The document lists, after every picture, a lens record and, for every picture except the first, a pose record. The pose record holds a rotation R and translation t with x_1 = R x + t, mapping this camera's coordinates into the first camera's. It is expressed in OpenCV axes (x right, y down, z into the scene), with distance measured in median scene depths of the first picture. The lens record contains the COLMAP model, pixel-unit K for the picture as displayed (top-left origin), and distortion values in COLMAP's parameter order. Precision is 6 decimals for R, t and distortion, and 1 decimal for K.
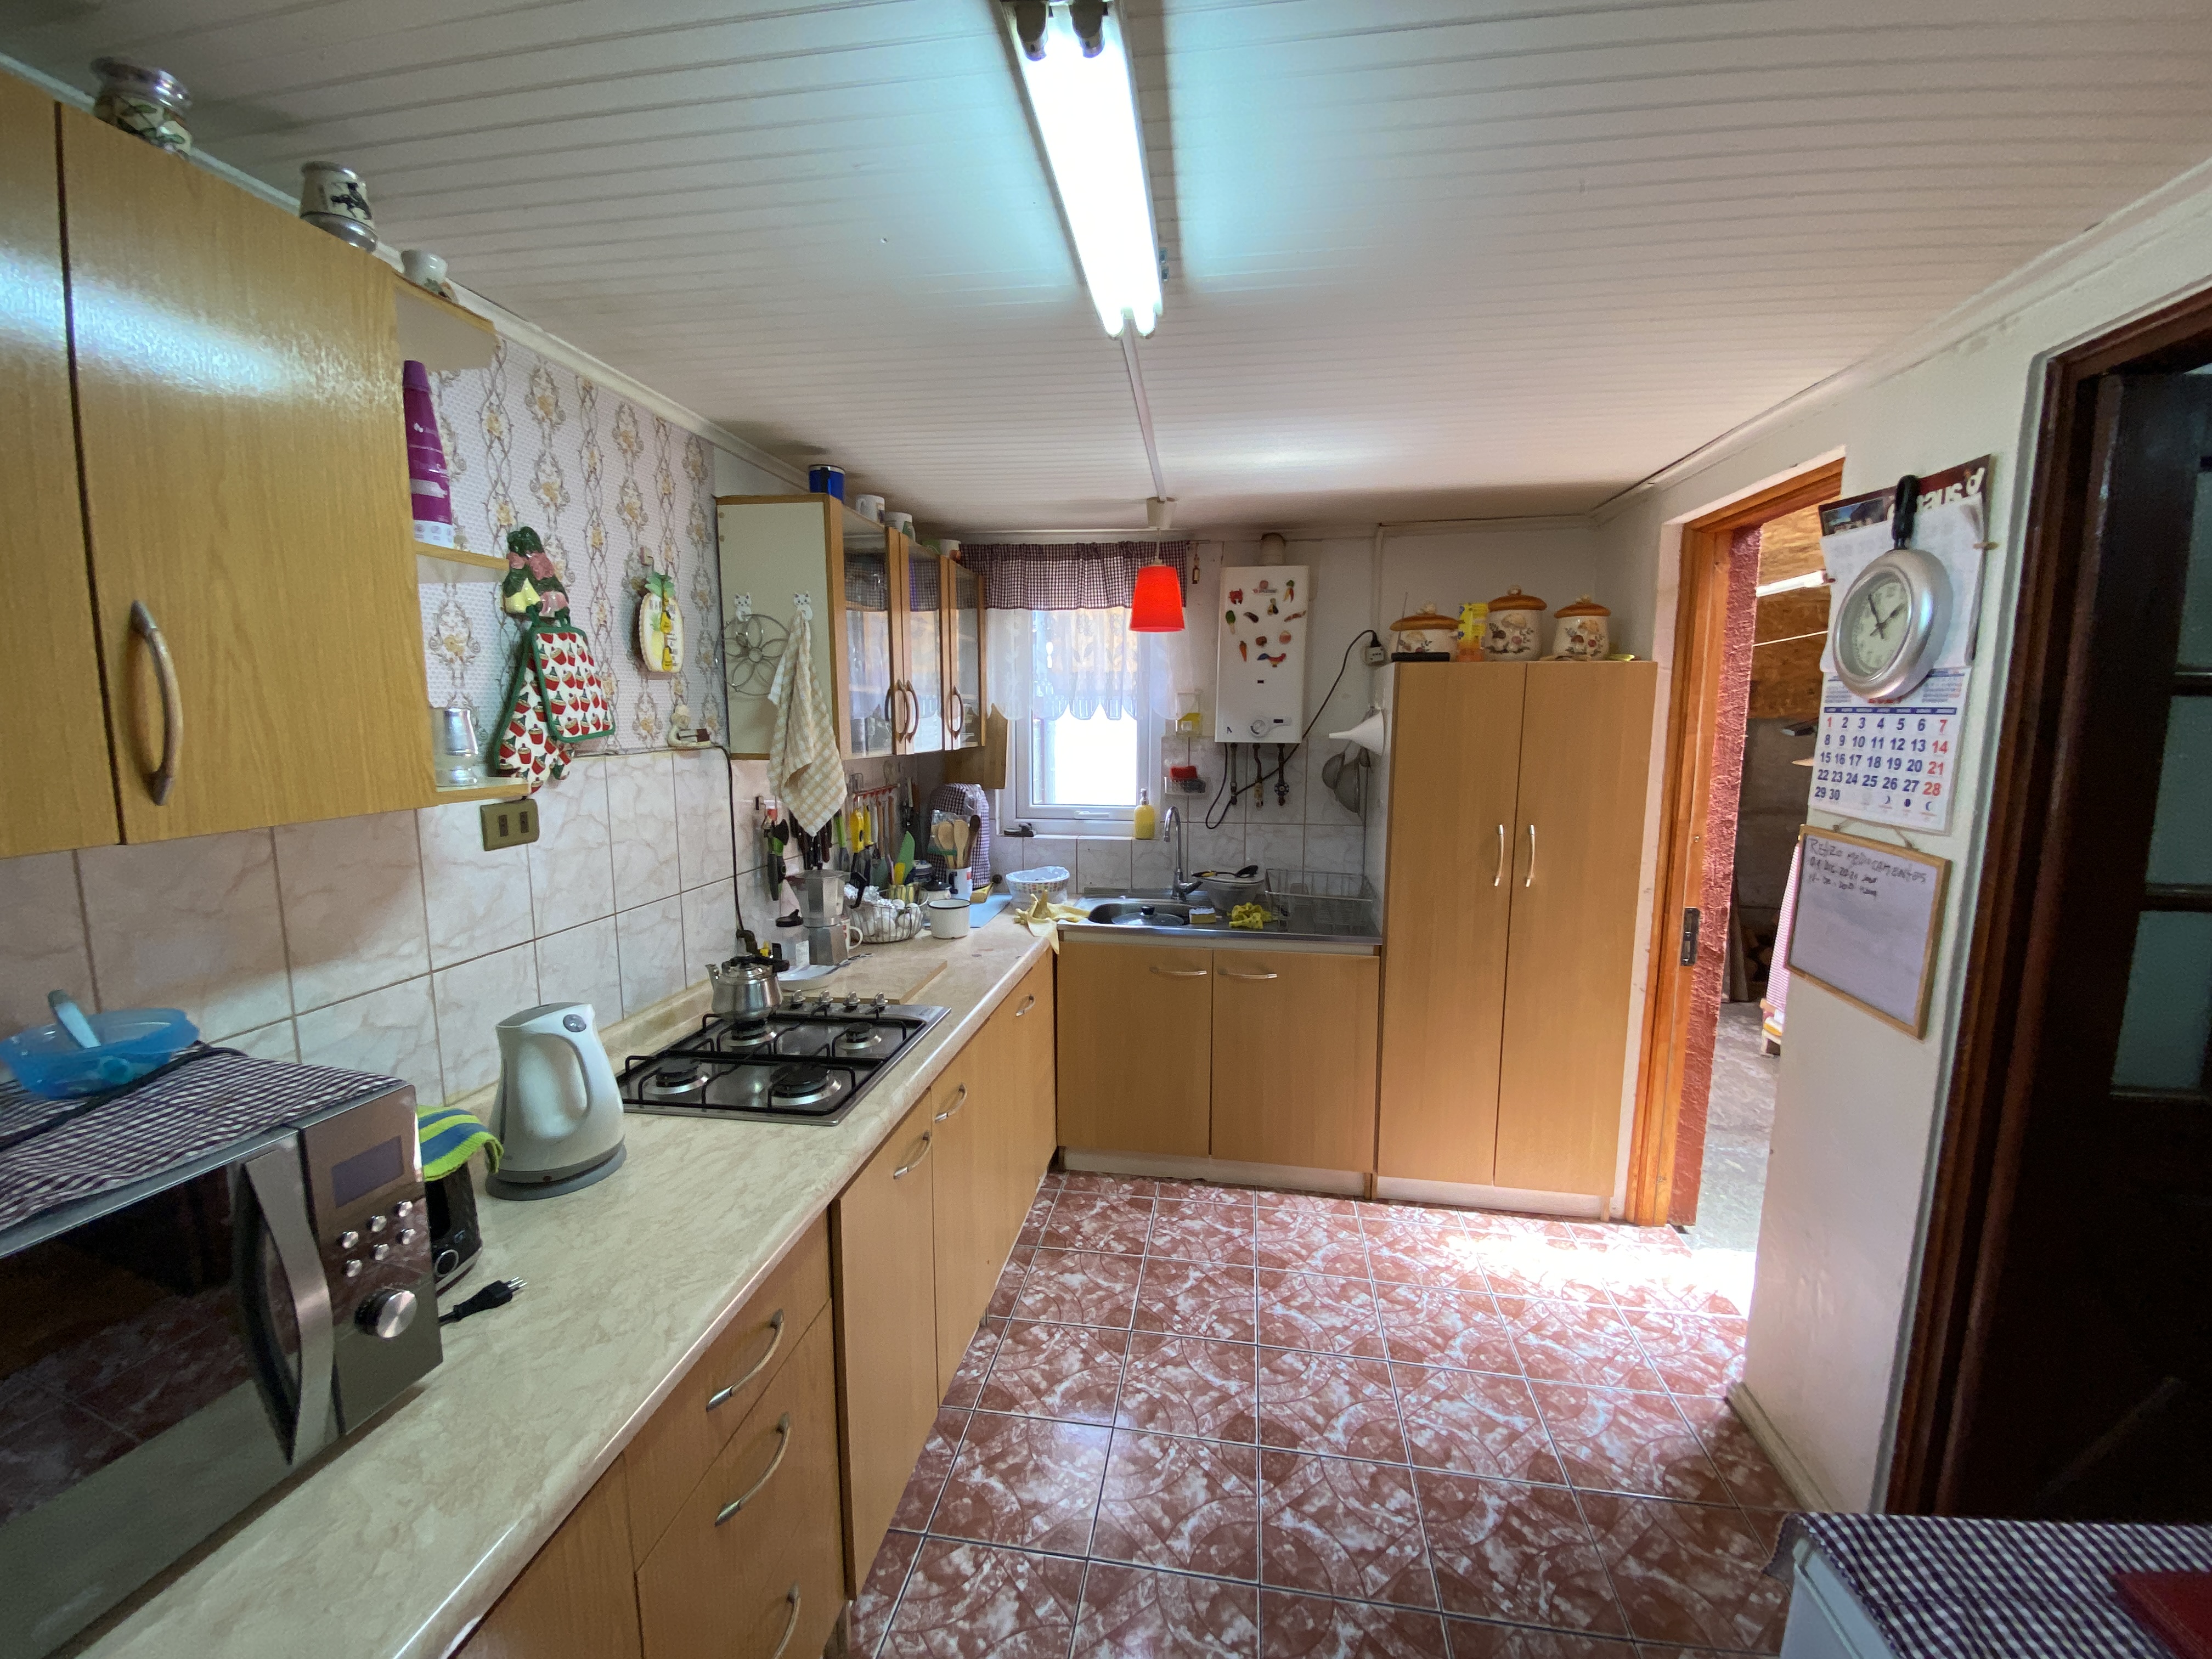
lens RADIAL K [[906.1, 0, 1101.2], [0, 906.1, 834.9], [0, 0, 1]] dist [0.012837, -0.018264]
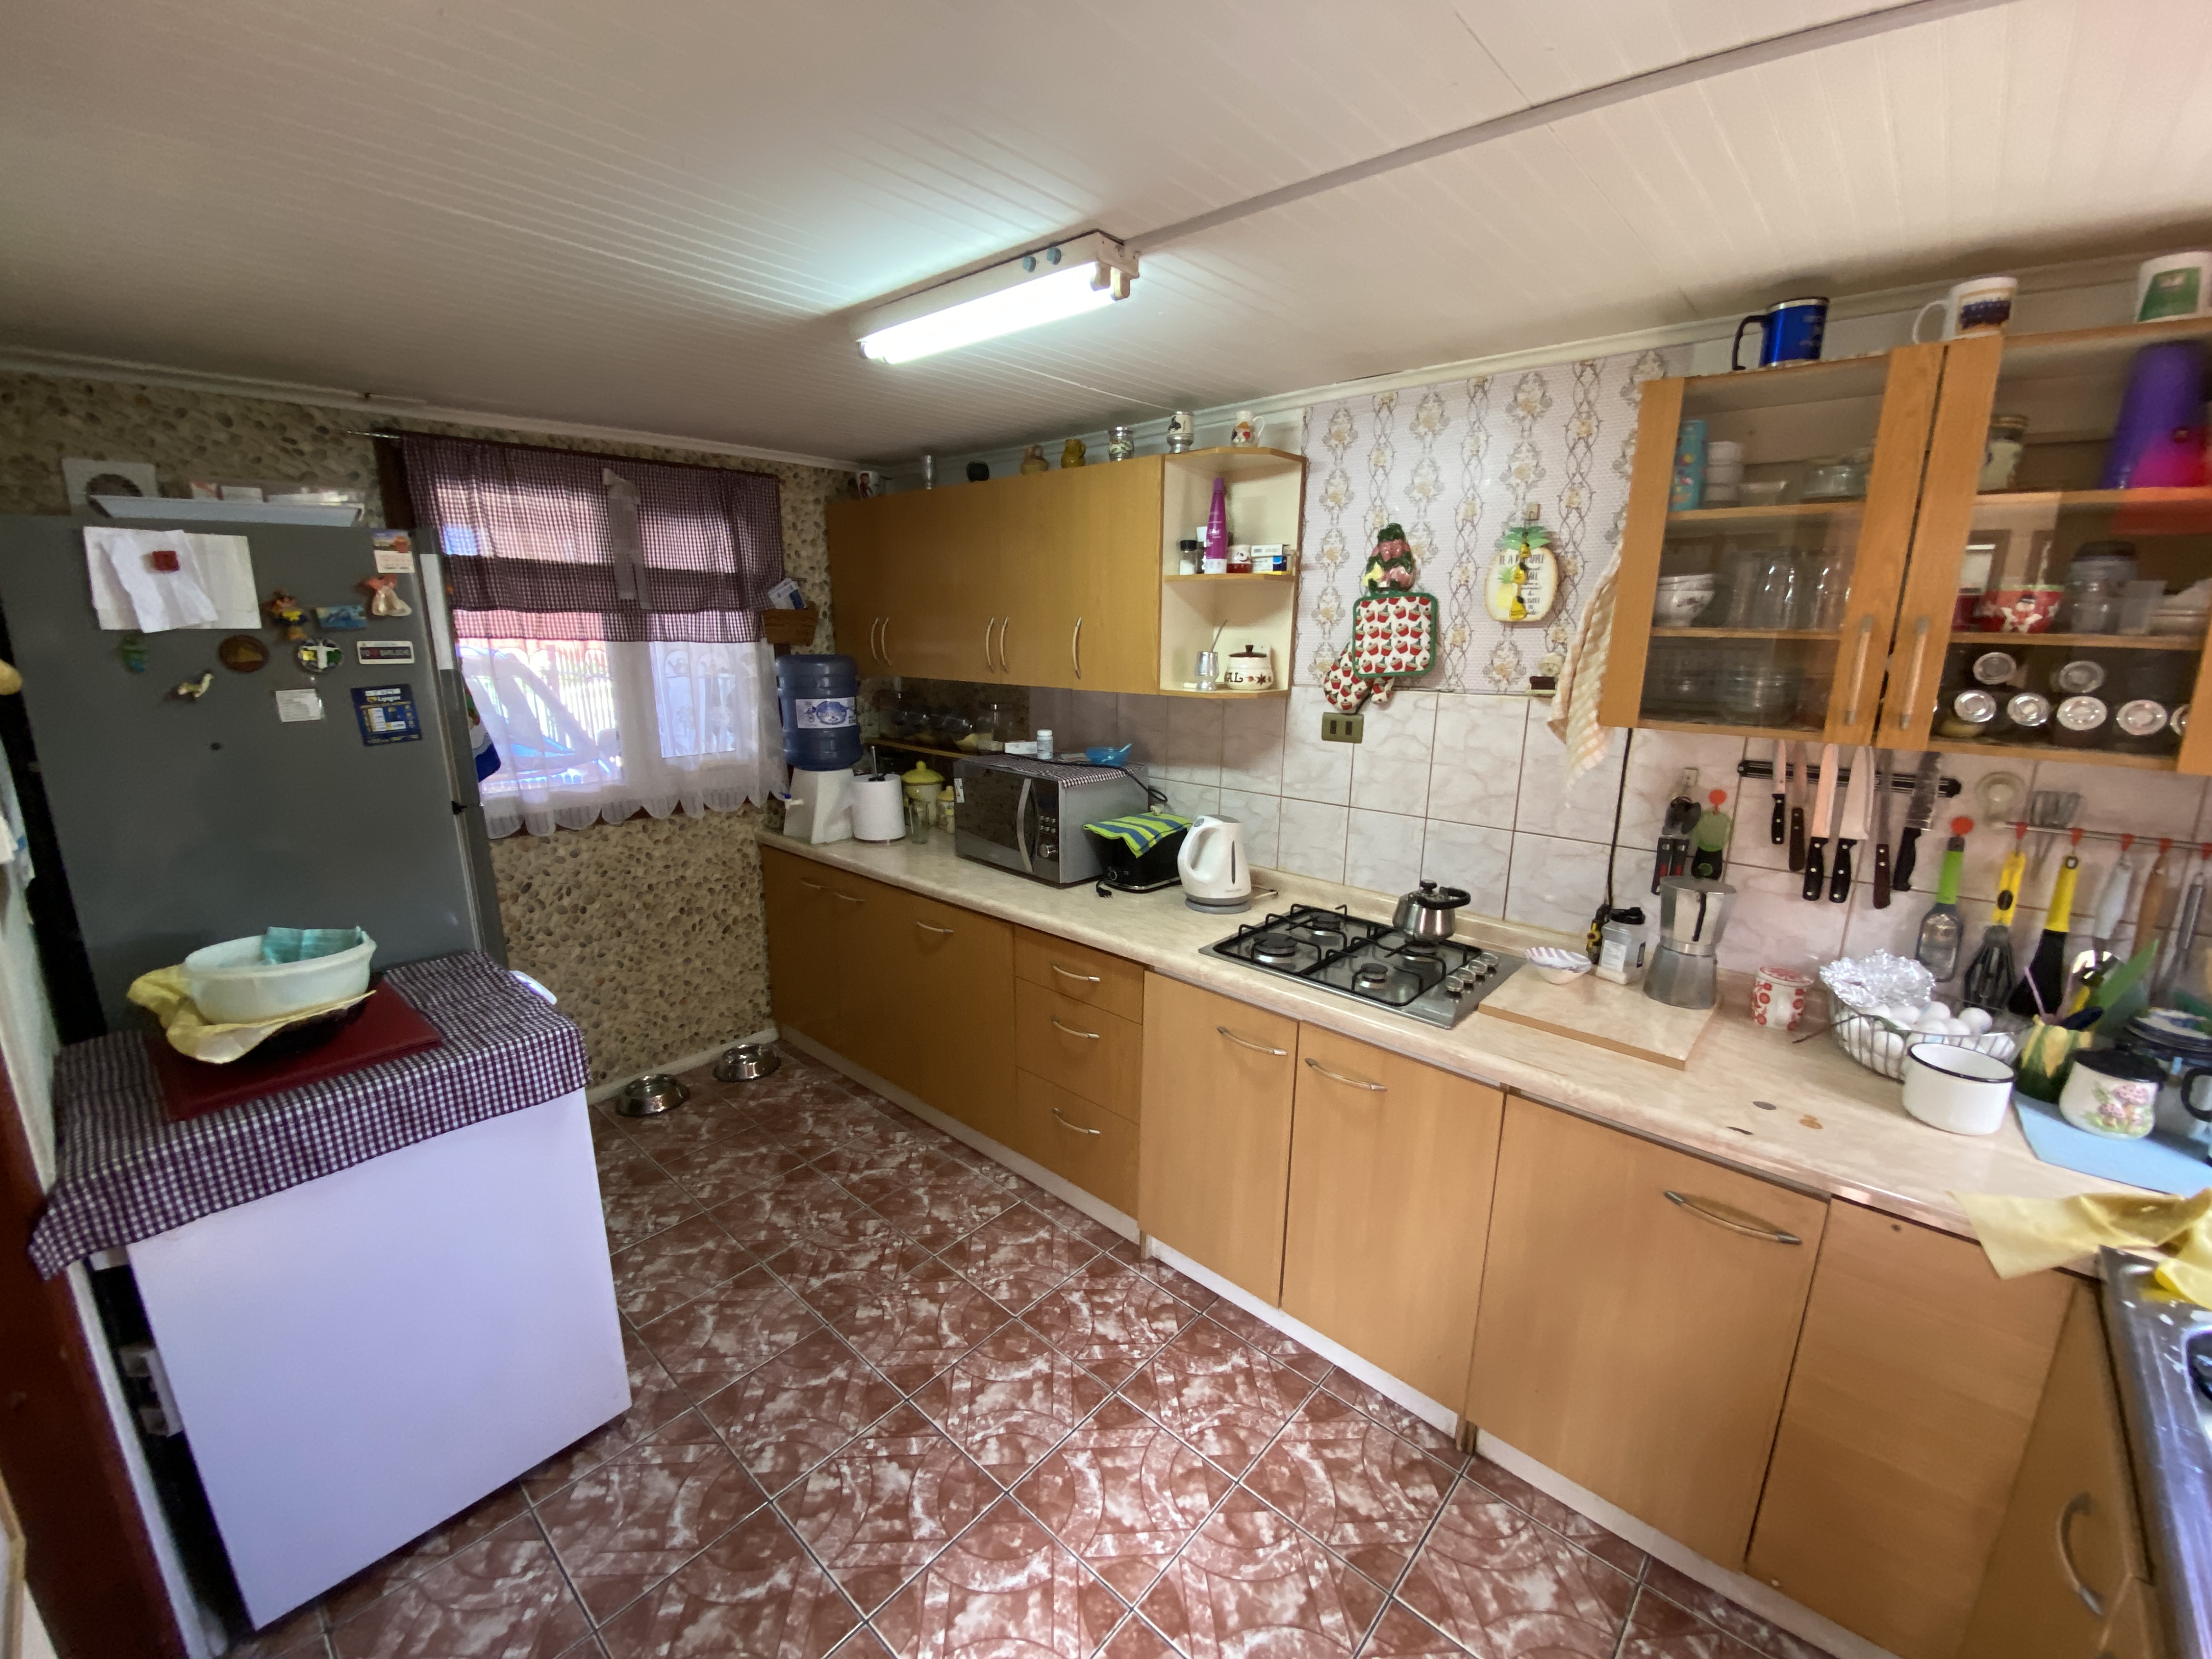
lens RADIAL K [[906.1, 0, 1101.2], [0, 906.1, 834.9], [0, 0, 1]] dist [0.012837, -0.018264]
pose [[-0.549357, 0.182496, -0.815415, 0.823500], [-0.116916, 0.949471, 0.291267, -0.226934], [0.827368, 0.255345, -0.500261, 1.392917]]
